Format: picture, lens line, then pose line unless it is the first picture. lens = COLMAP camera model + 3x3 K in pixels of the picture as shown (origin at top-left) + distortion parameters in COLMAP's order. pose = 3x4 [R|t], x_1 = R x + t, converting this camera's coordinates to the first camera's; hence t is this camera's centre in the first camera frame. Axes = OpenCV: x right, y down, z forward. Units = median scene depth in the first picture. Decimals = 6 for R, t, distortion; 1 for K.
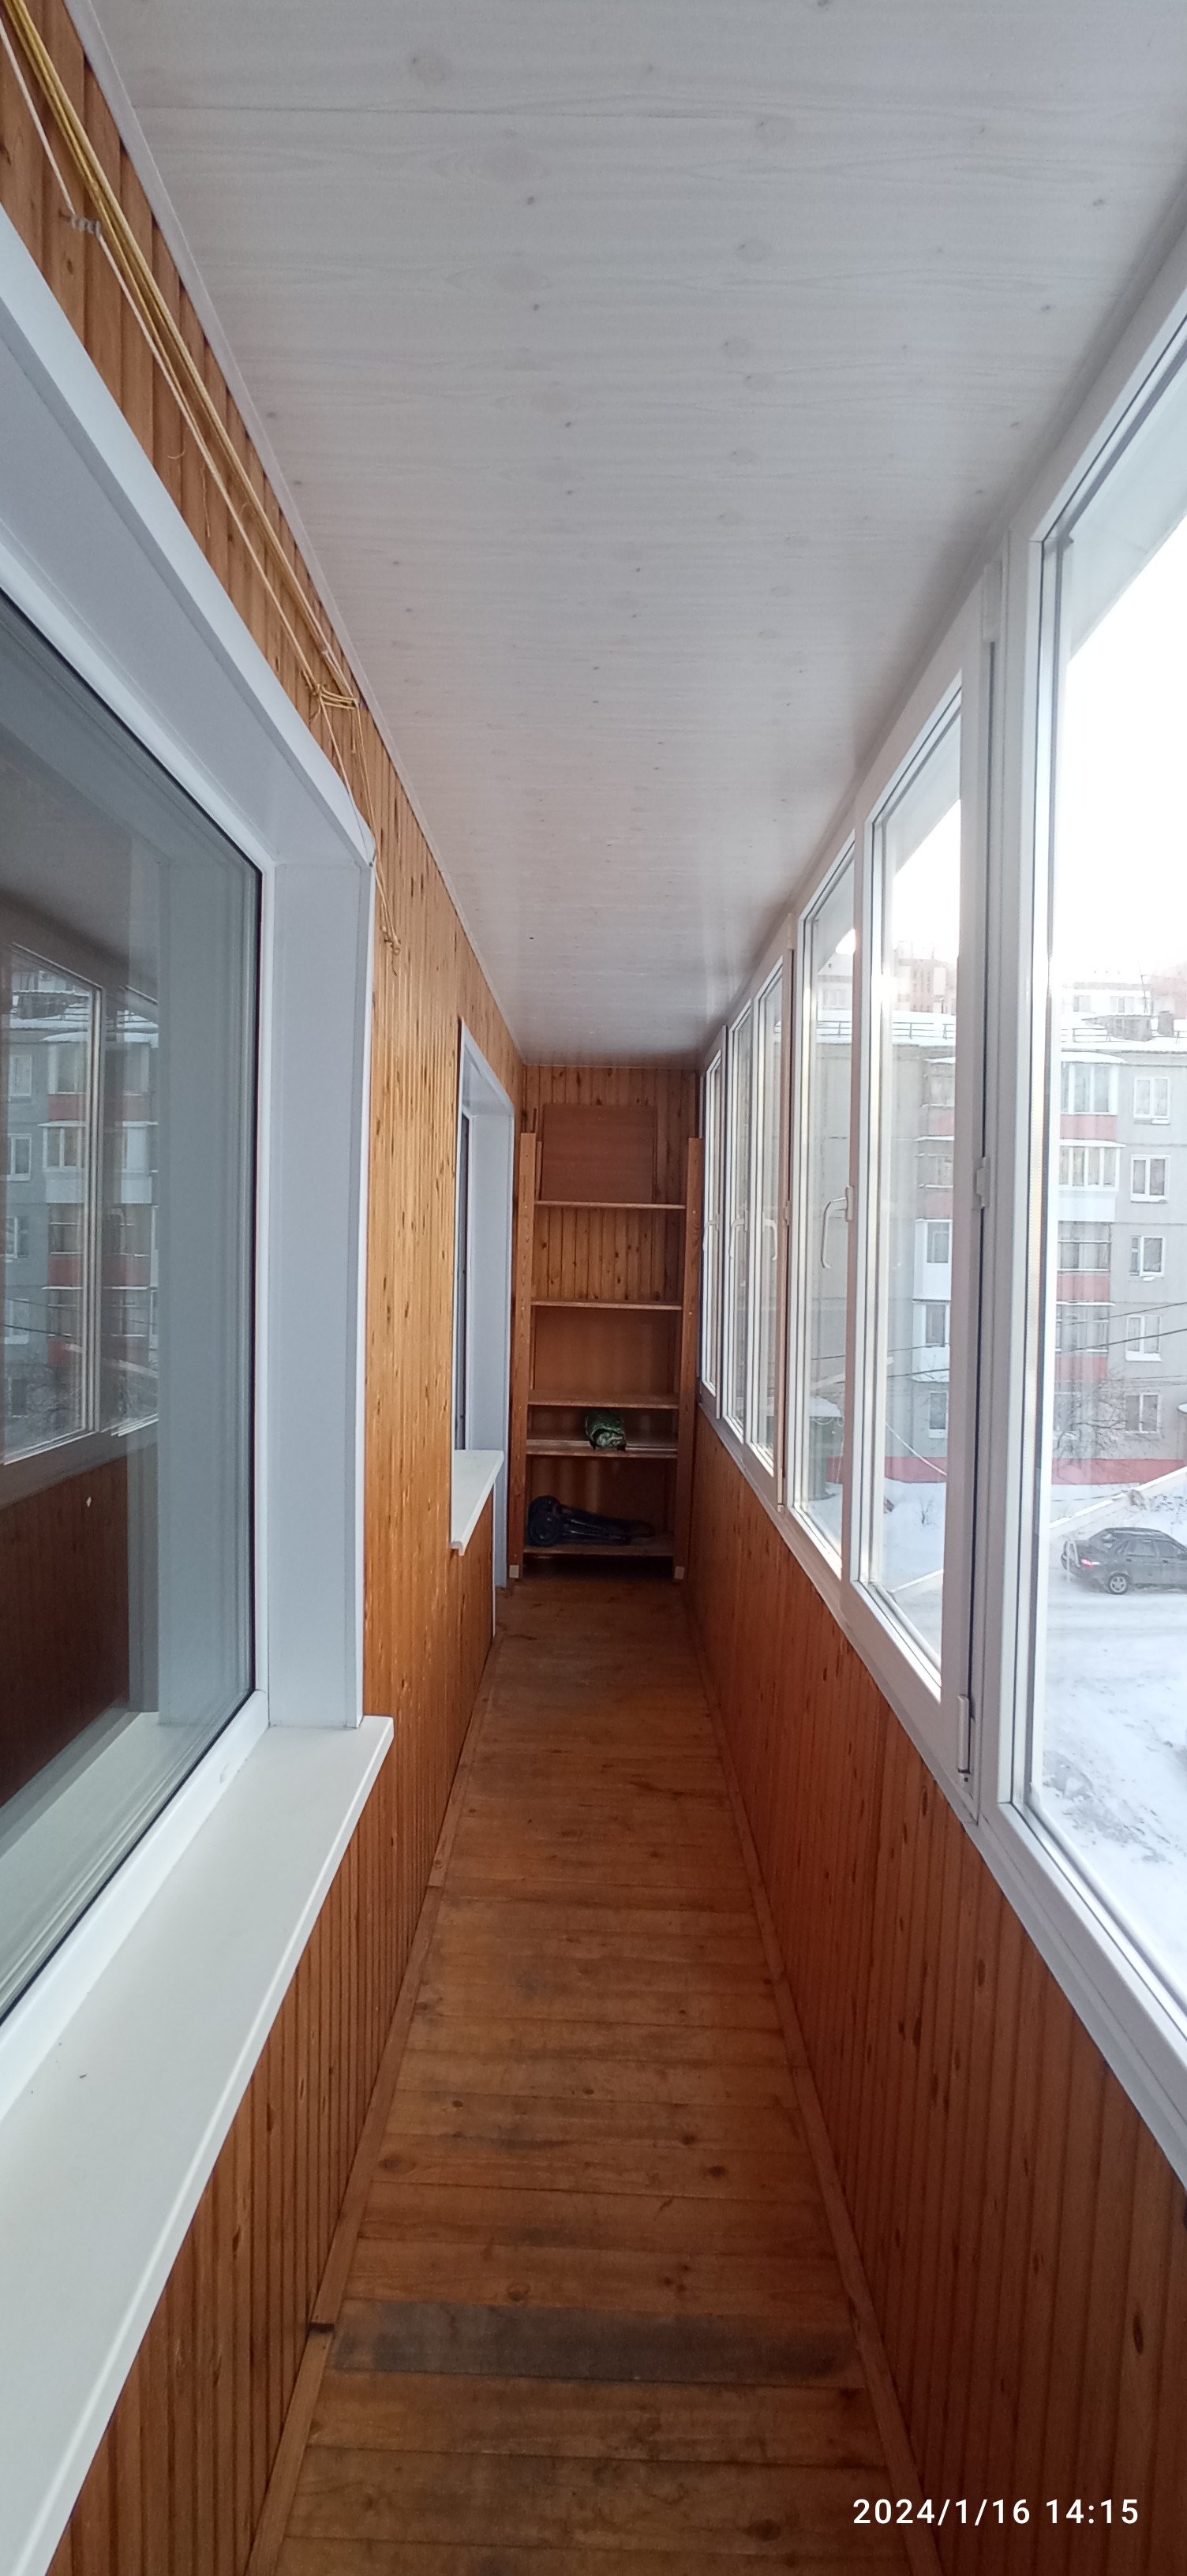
lens RADIAL K [[1134.2, 0, 591.9], [0, 1134.2, 1287.7], [0, 0, 1]] dist [-0.011621, -0.001473]
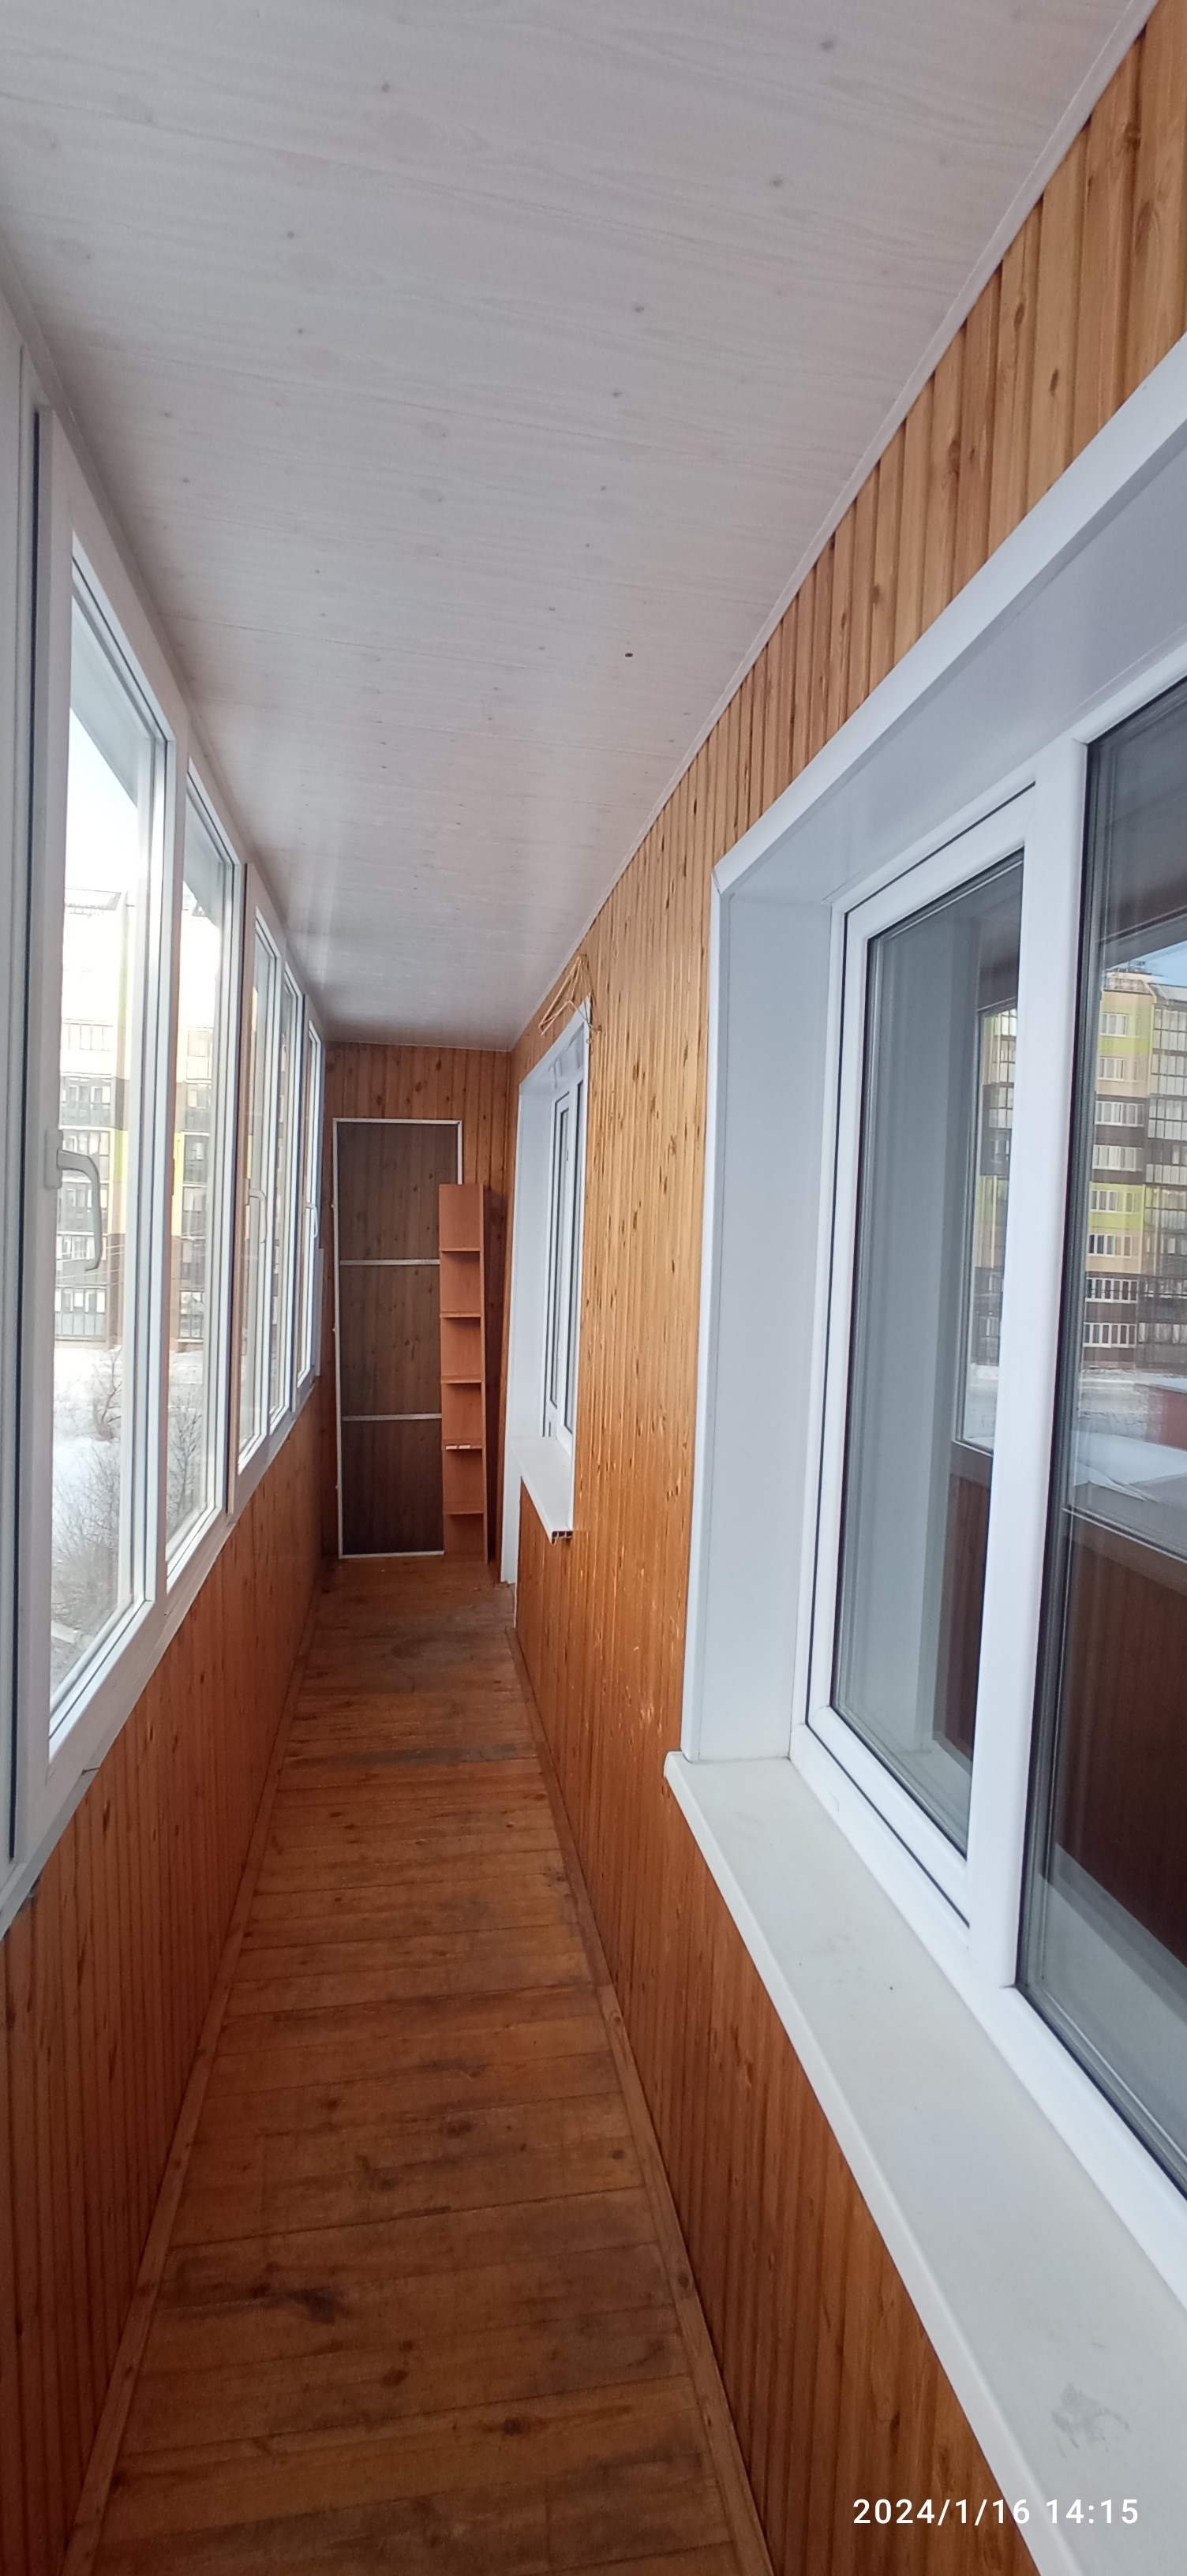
lens RADIAL K [[1134.2, 0, 597.5], [0, 1134.2, 1286.3], [0, 0, 1]] dist [-0.011621, -0.001473]
pose [[-0.984391, -0.038408, -0.171755, 0.040762], [-0.054055, 0.994708, 0.087370, -0.090312], [0.167491, 0.095290, -0.981258, 2.058293]]
